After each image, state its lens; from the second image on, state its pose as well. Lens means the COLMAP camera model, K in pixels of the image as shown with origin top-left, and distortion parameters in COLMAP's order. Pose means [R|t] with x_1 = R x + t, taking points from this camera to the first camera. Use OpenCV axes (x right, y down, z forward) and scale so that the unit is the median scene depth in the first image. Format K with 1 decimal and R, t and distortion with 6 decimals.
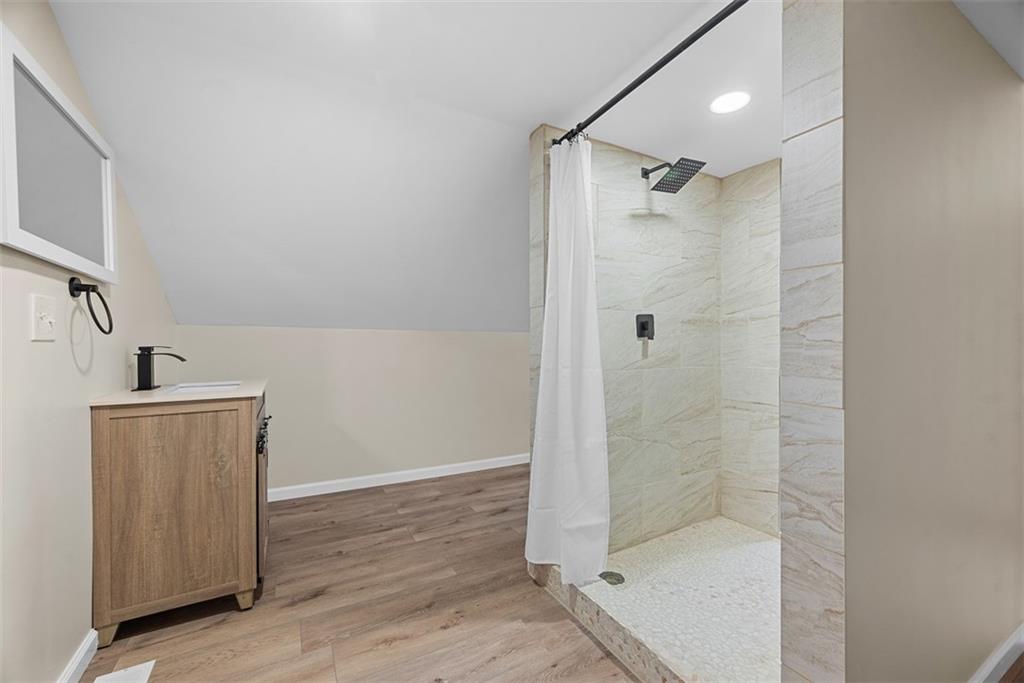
lens RADIAL K [[406.8, 0, 511.9], [0, 406.8, 346.2], [0, 0, 1]] dist [-0.002613, -0.000054]
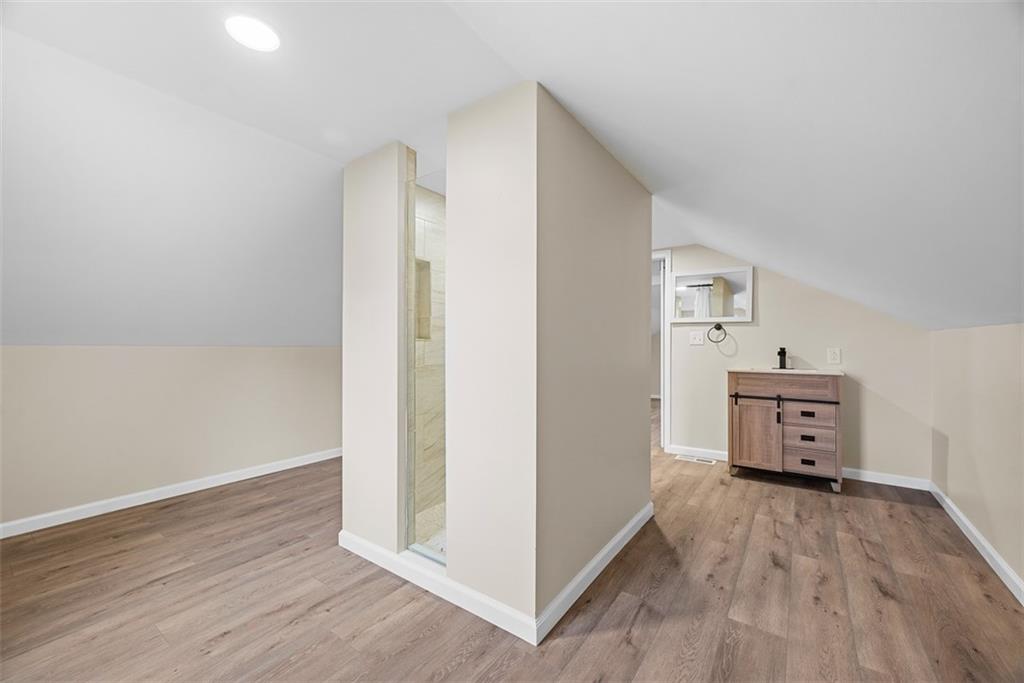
lens RADIAL K [[406.8, 0, 516.0], [0, 406.8, 340.2], [0, 0, 1]] dist [-0.002613, -0.000054]
pose [[-0.895650, -0.004003, -0.444741, 0.853756], [-0.005669, 0.999981, 0.002415, -0.020778], [0.444723, 0.004684, -0.895656, 1.629798]]
